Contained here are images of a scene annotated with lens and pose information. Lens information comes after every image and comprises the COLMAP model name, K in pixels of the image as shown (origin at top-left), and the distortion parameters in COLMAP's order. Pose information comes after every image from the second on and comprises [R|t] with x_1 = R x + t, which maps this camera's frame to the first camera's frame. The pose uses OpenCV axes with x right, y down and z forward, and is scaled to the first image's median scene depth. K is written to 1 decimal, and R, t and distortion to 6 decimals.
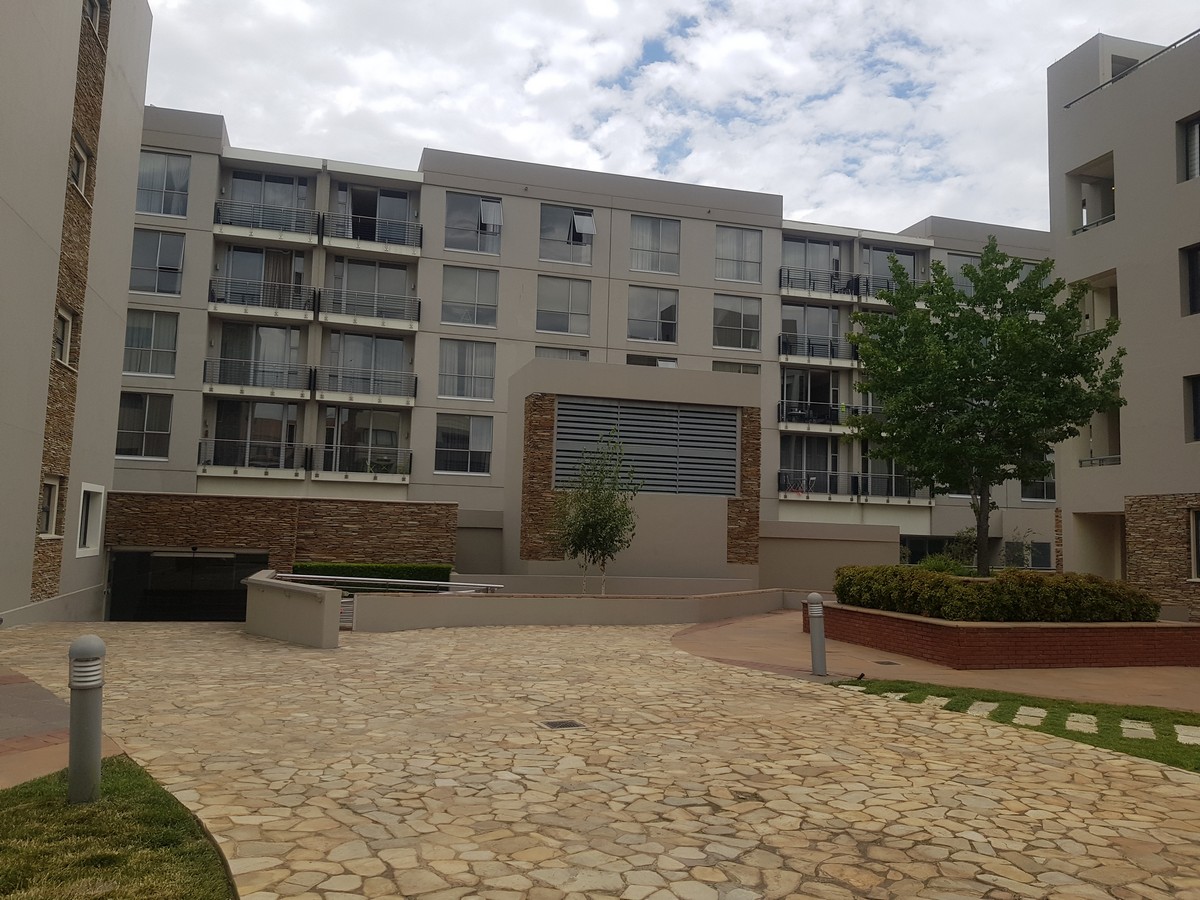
lens RADIAL K [[941.3, 0, 600.0], [0, 941.3, 450.0], [0, 0, 1]] dist [0.067340, -0.127090]
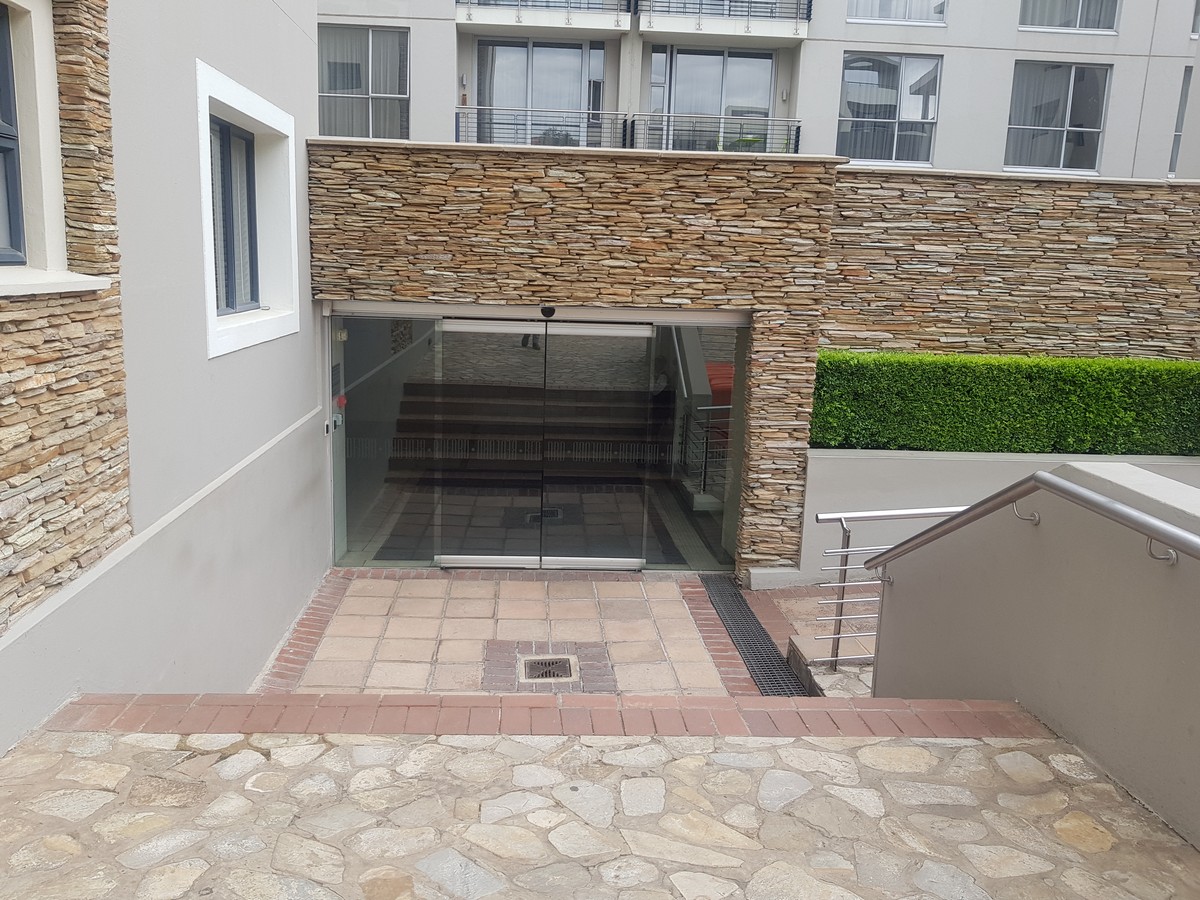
lens RADIAL K [[941.3, 0, 600.0], [0, 941.3, 450.0], [0, 0, 1]] dist [0.067340, -0.127090]
pose [[0.978171, 0.043122, -0.203278, -0.321030], [0.014320, 0.961919, 0.272960, 0.055509], [0.207307, -0.269912, 0.940304, 0.631265]]
